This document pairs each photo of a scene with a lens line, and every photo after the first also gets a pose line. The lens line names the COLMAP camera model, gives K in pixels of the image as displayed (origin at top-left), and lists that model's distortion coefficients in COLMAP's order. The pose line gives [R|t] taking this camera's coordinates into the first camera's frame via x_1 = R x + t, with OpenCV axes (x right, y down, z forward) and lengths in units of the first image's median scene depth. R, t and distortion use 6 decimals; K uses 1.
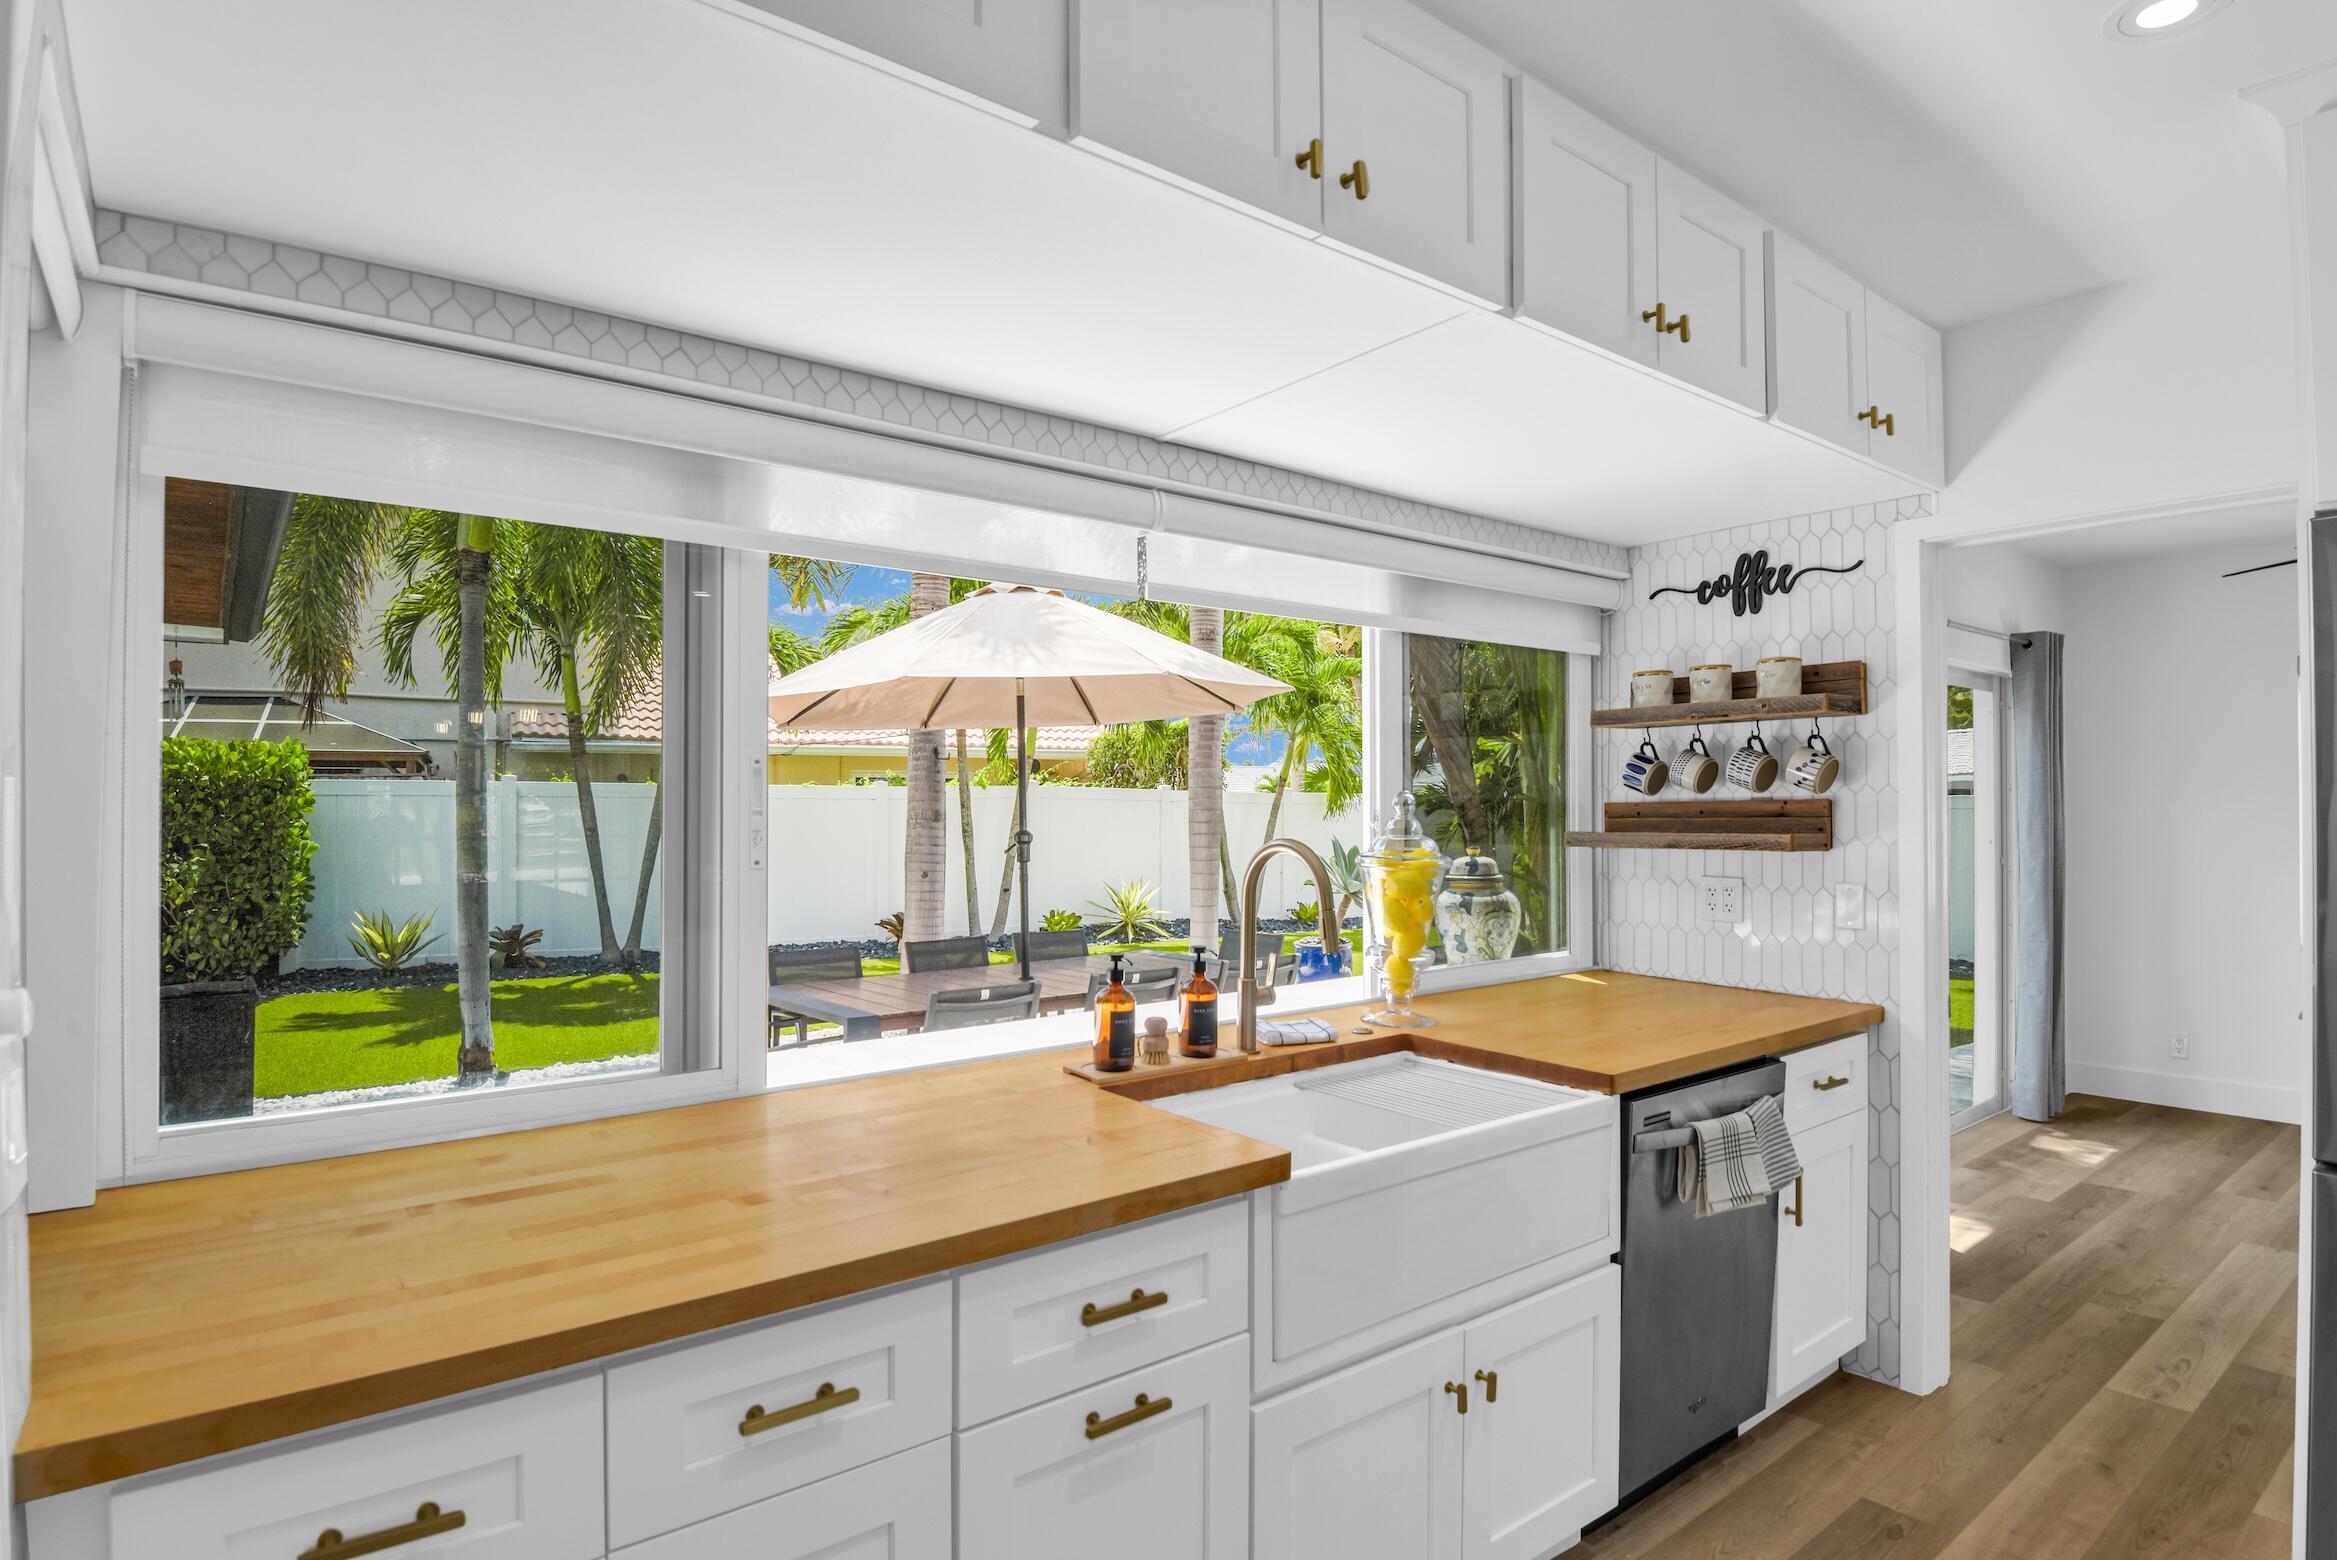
lens RADIAL K [[1258.2, 0, 1168.5], [0, 1258.2, 780.0], [0, 0, 1]] dist [-0.012786, -0.000128]
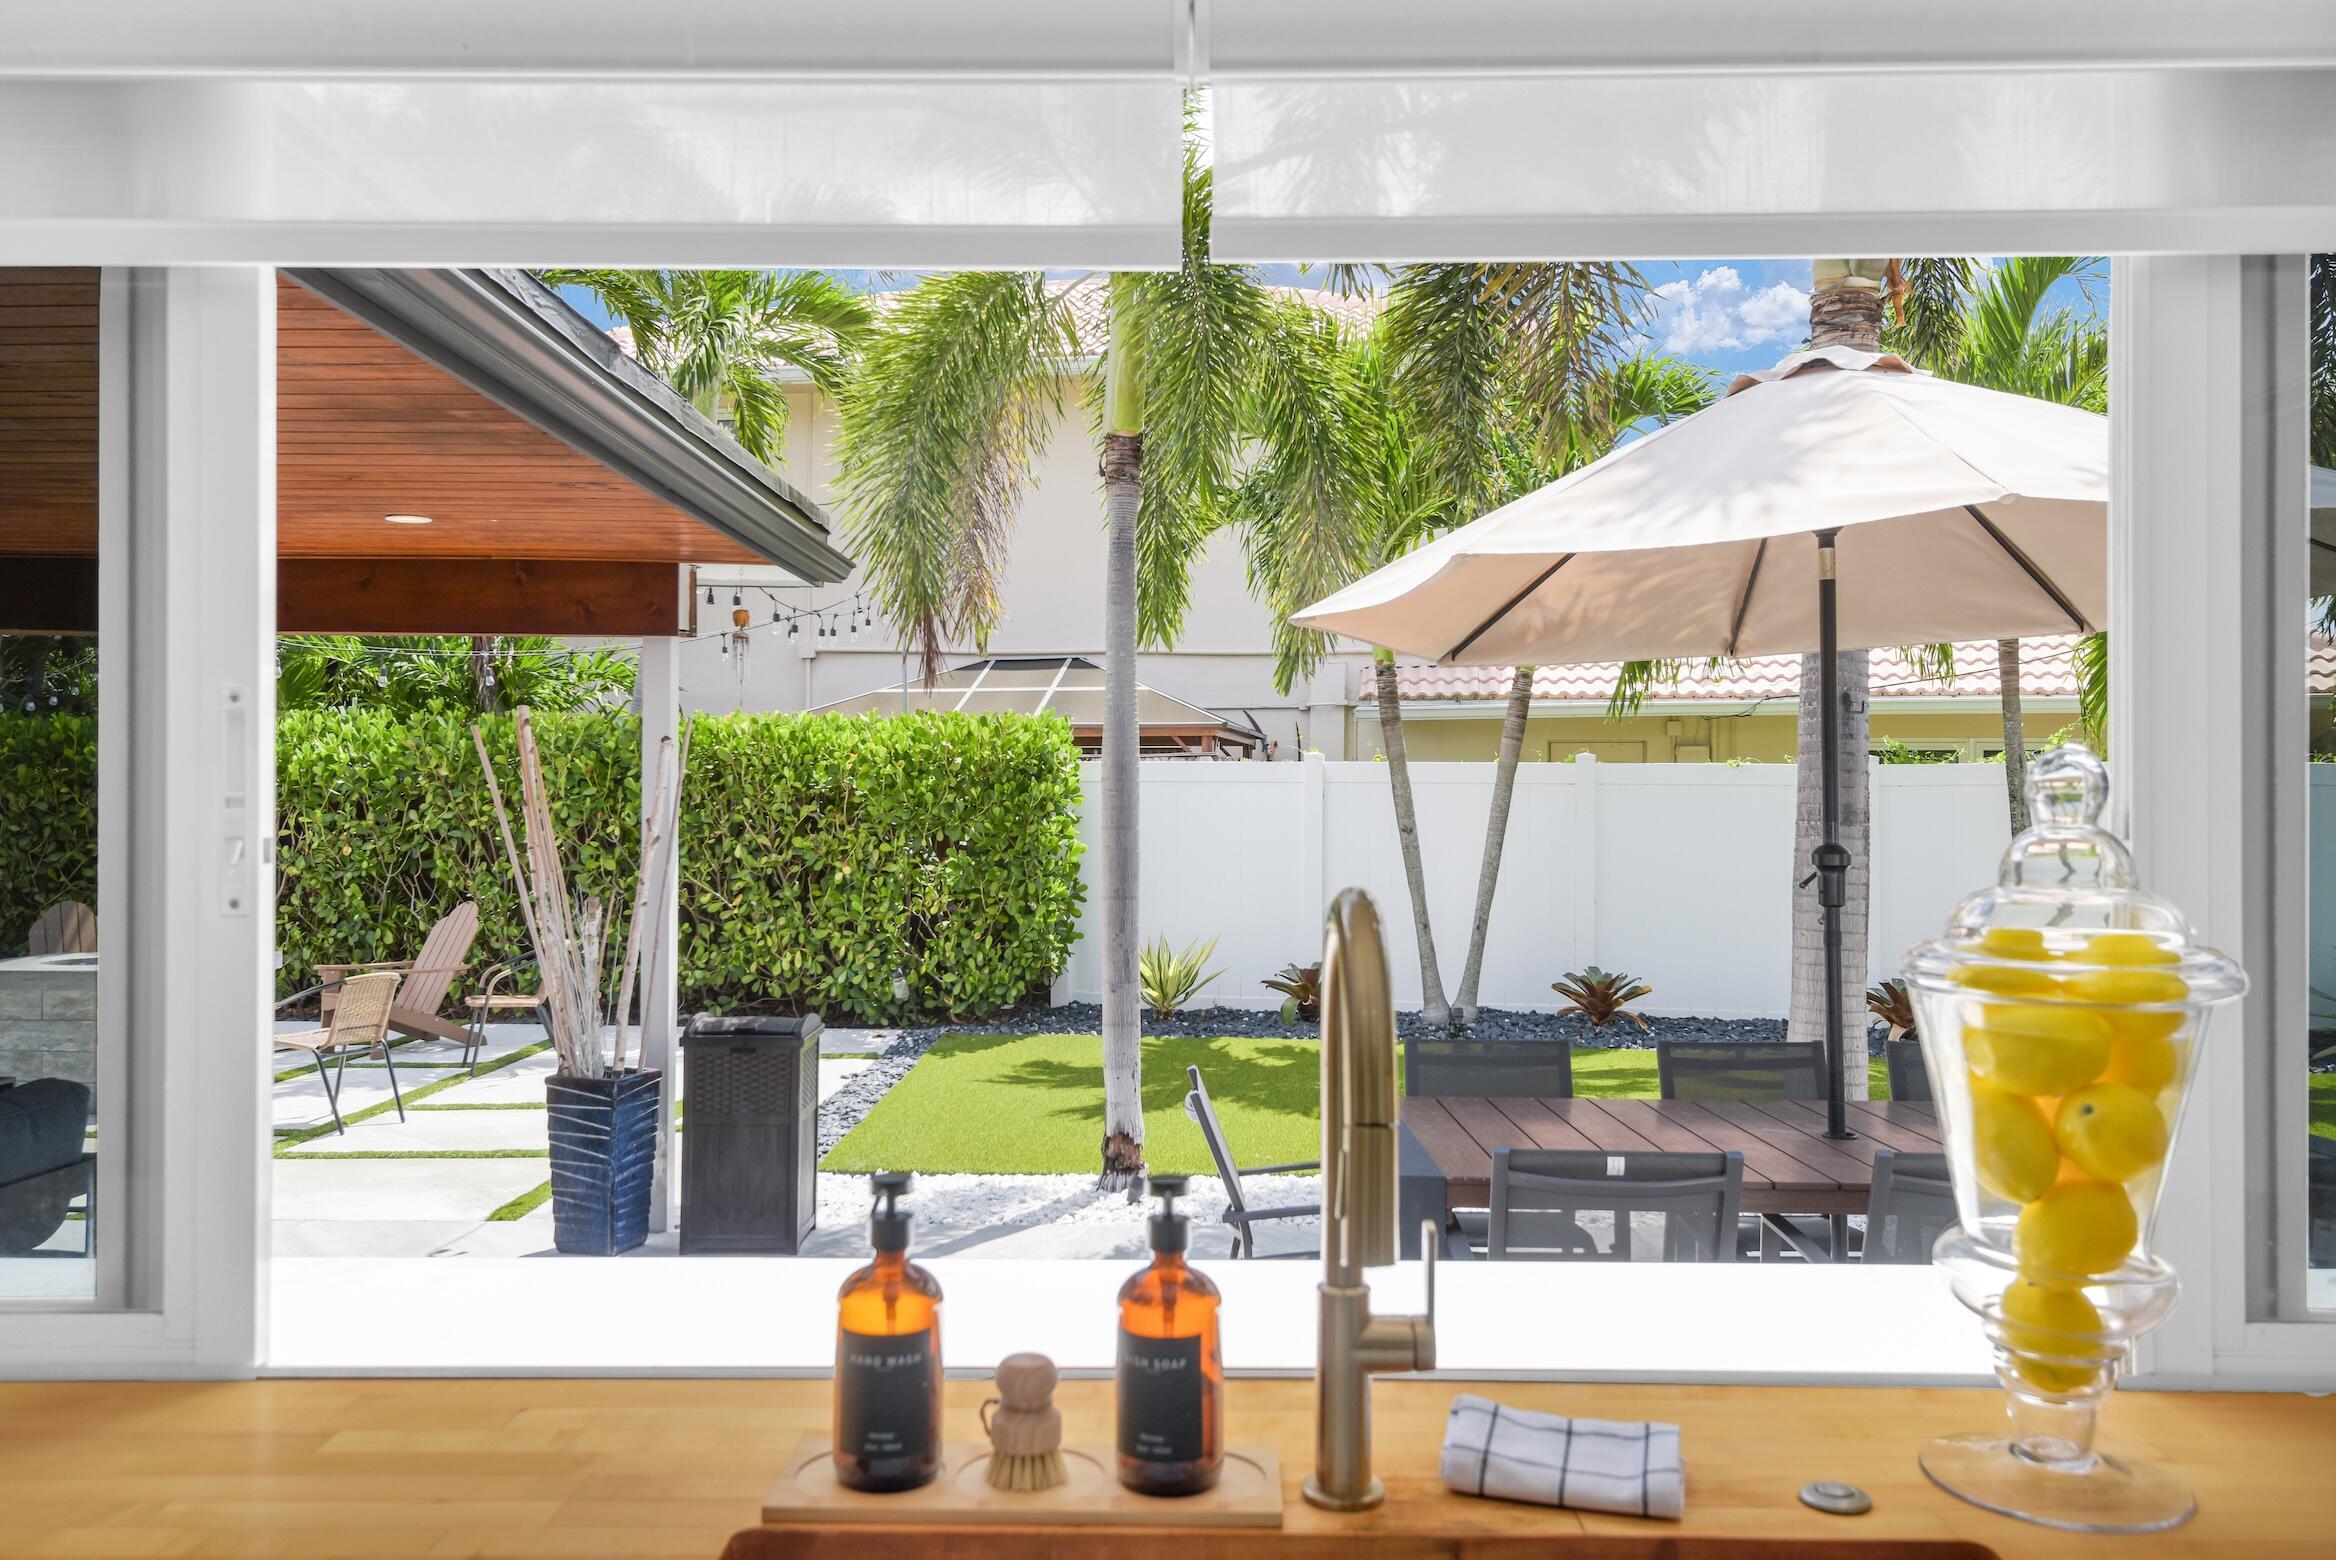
lens RADIAL K [[1840.4, 0, 1162.7], [0, 1840.4, 793.2], [0, 0, 1]] dist [0.042095, 0.001770]
pose [[0.770713, 0.001565, -0.637181, 0.258941], [0.010066, 0.999842, 0.014631, 0.009078], [0.637103, -0.017690, 0.770576, 0.421734]]
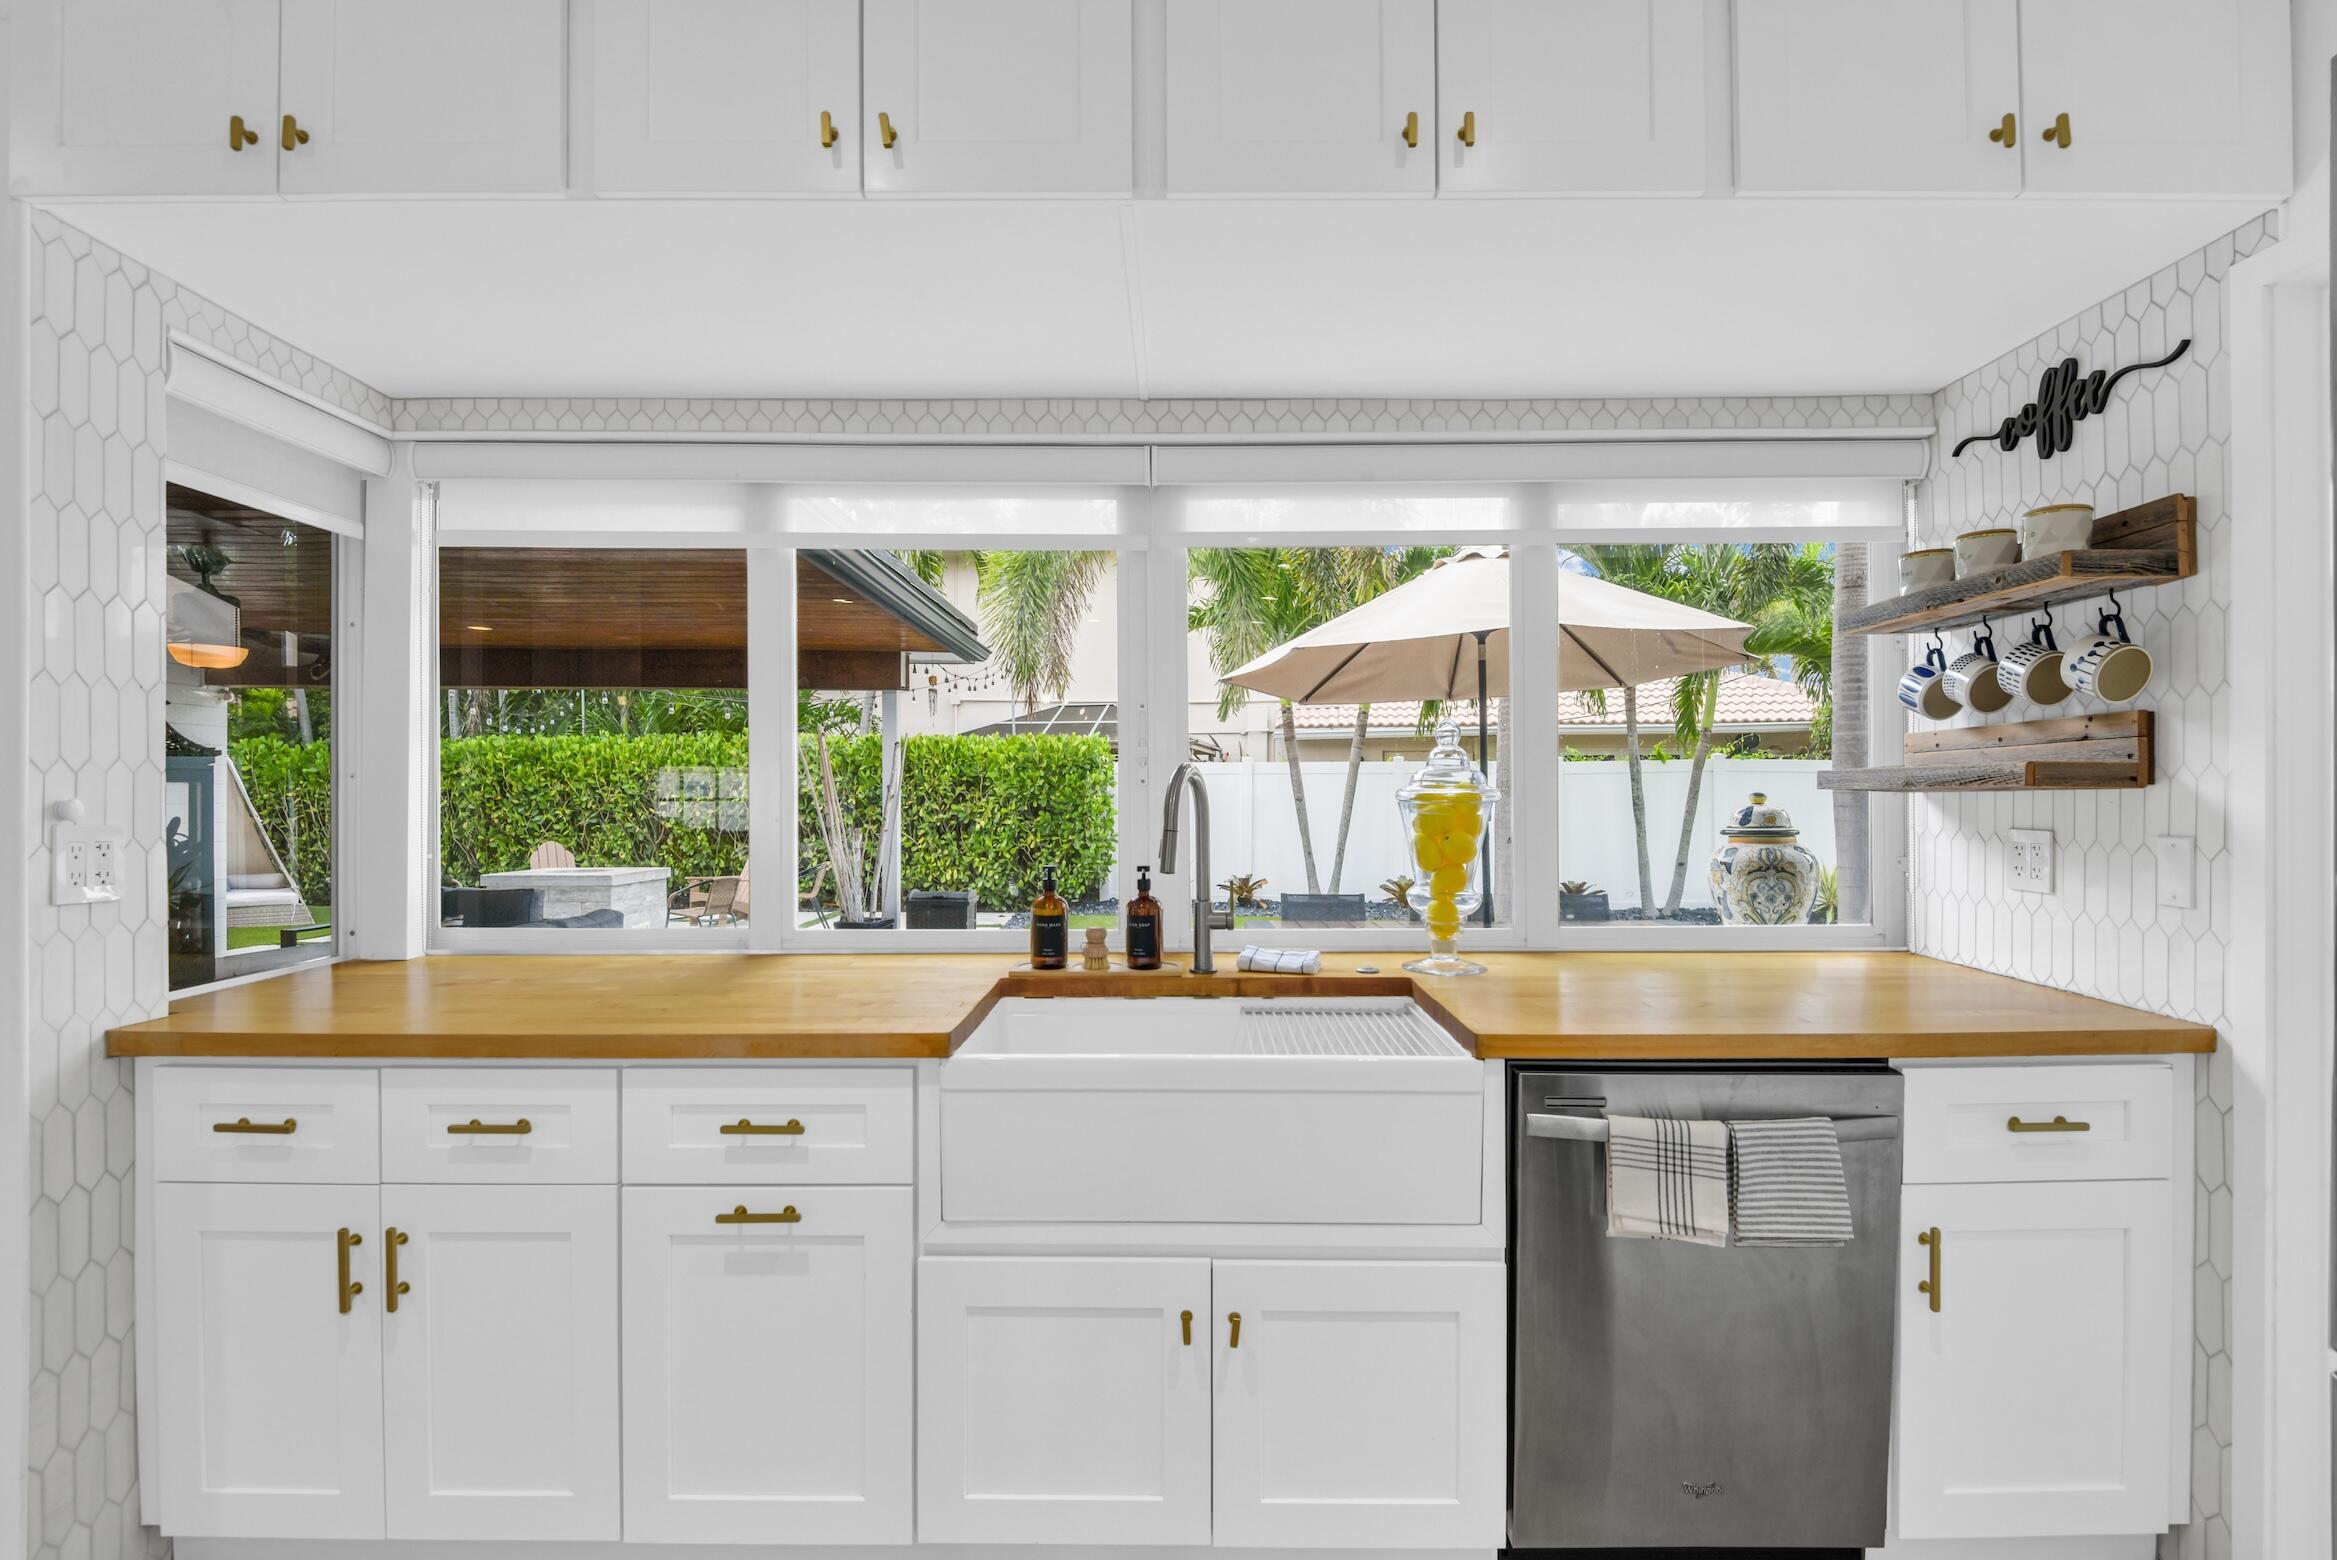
lens RADIAL K [[1137.2, 0, 1168.5], [0, 1137.2, 780.0], [0, 0, 1]] dist [-0.000183, -0.014069]
pose [[0.772467, -0.005605, -0.635030, 0.466212], [0.011937, 0.999913, 0.005695, 0.039168], [0.634943, -0.011979, 0.772466, 0.192624]]
